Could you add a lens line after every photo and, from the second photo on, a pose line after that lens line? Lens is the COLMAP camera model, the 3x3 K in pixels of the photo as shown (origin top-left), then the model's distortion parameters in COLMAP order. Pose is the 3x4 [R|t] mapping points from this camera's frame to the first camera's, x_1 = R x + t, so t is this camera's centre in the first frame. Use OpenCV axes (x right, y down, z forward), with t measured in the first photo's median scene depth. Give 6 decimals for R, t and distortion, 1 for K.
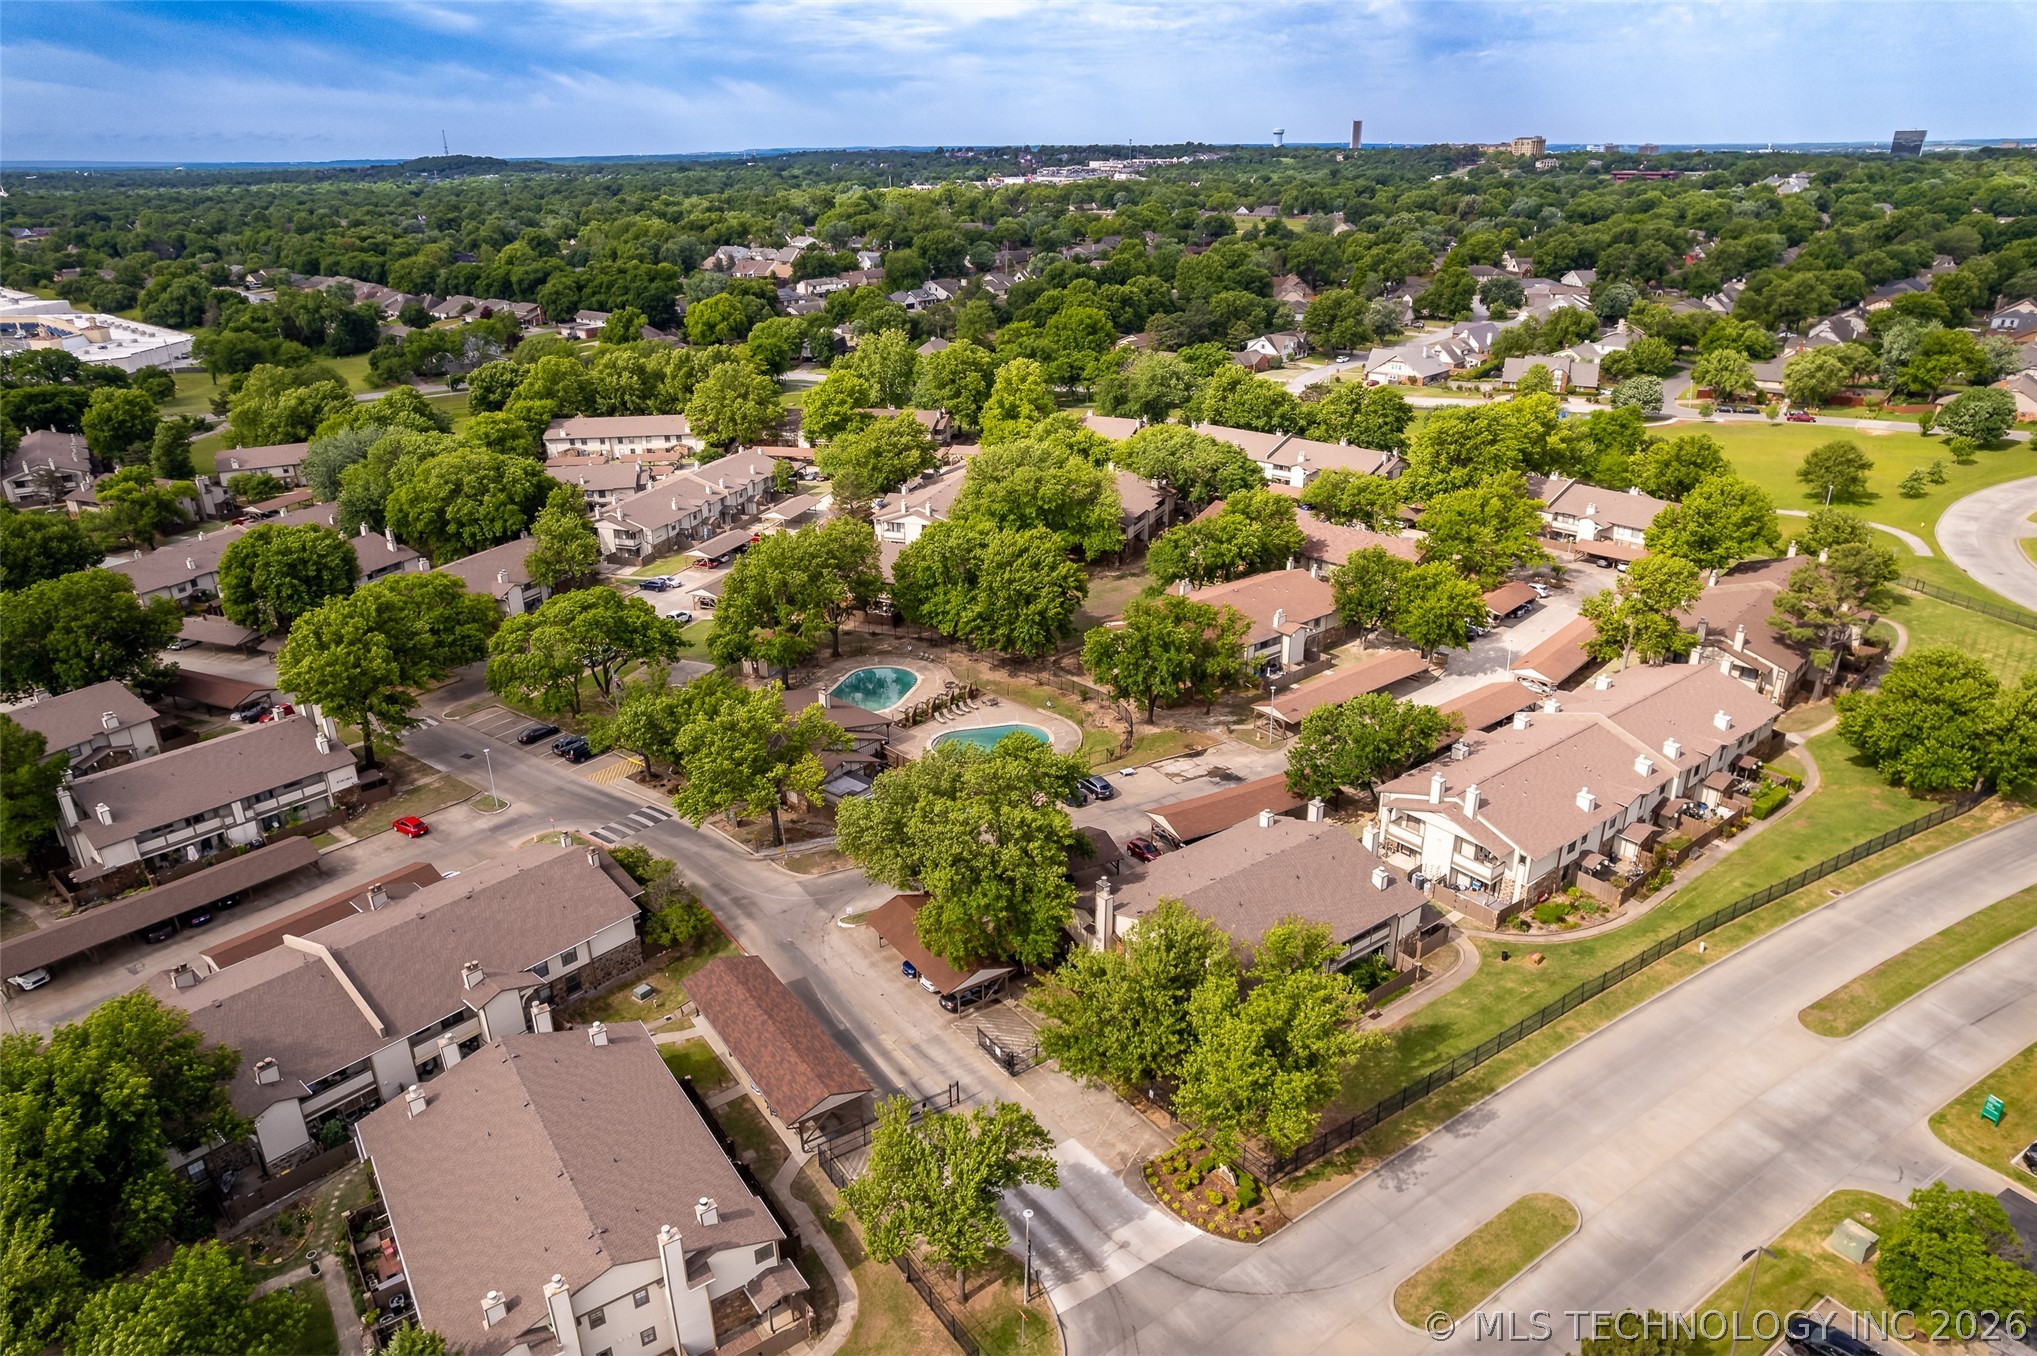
lens RADIAL K [[1304.6, 0, 1018.5], [0, 1304.6, 678.0], [0, 0, 1]] dist [-0.077240, 0.068583]
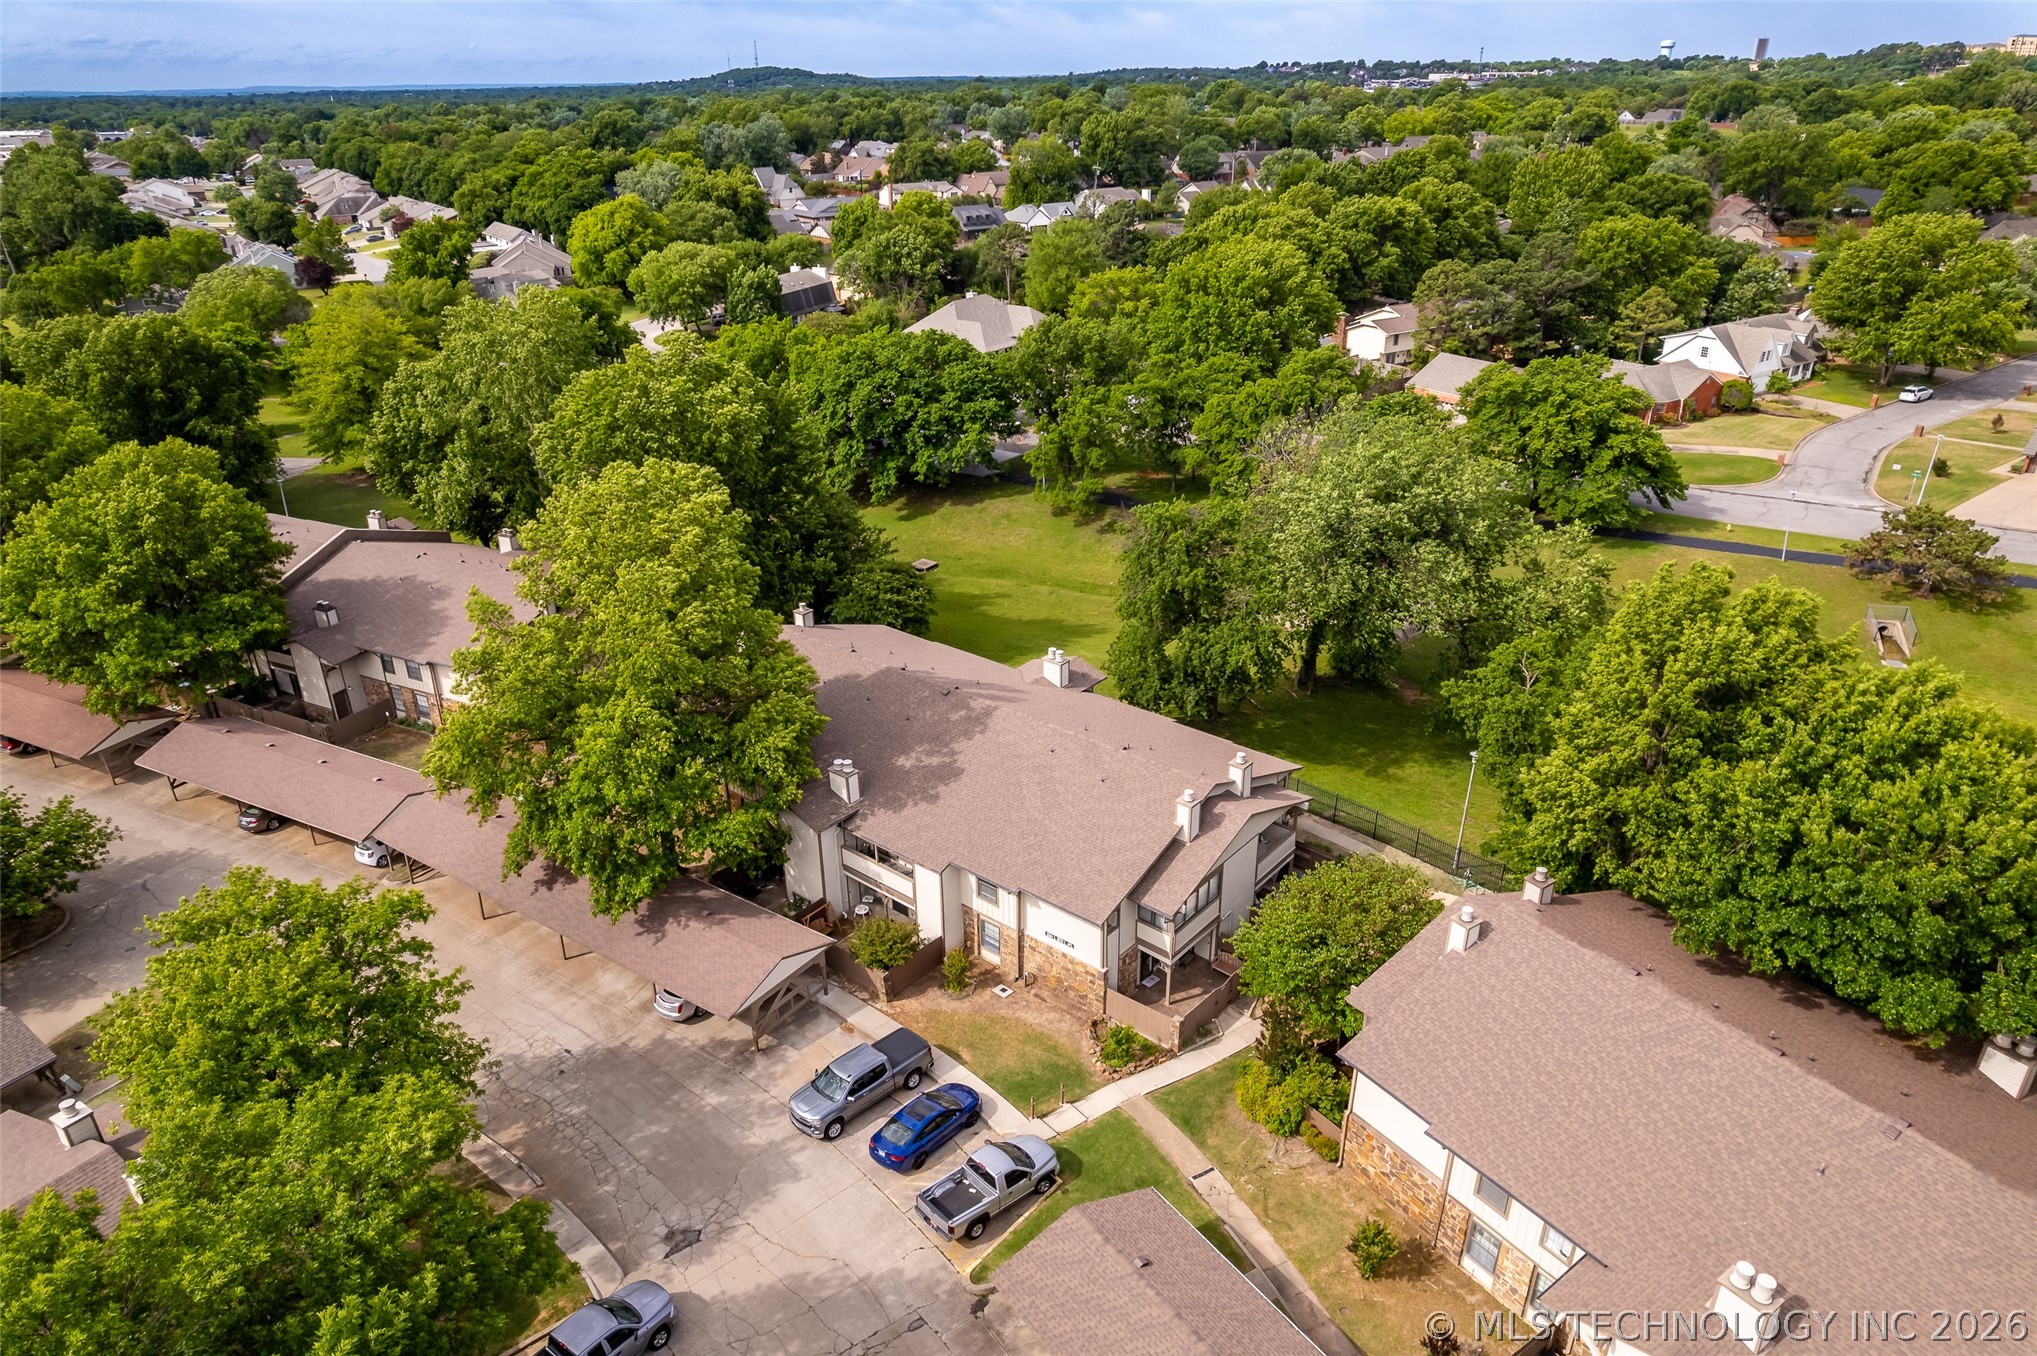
lens RADIAL K [[1304.6, 0, 1018.5], [0, 1304.6, 678.0], [0, 0, 1]] dist [-0.077240, 0.068583]
pose [[0.971508, 0.103707, -0.213114, 0.065311], [-0.093095, 0.993892, 0.059268, -0.139058], [0.217959, -0.037740, 0.975228, 0.489486]]
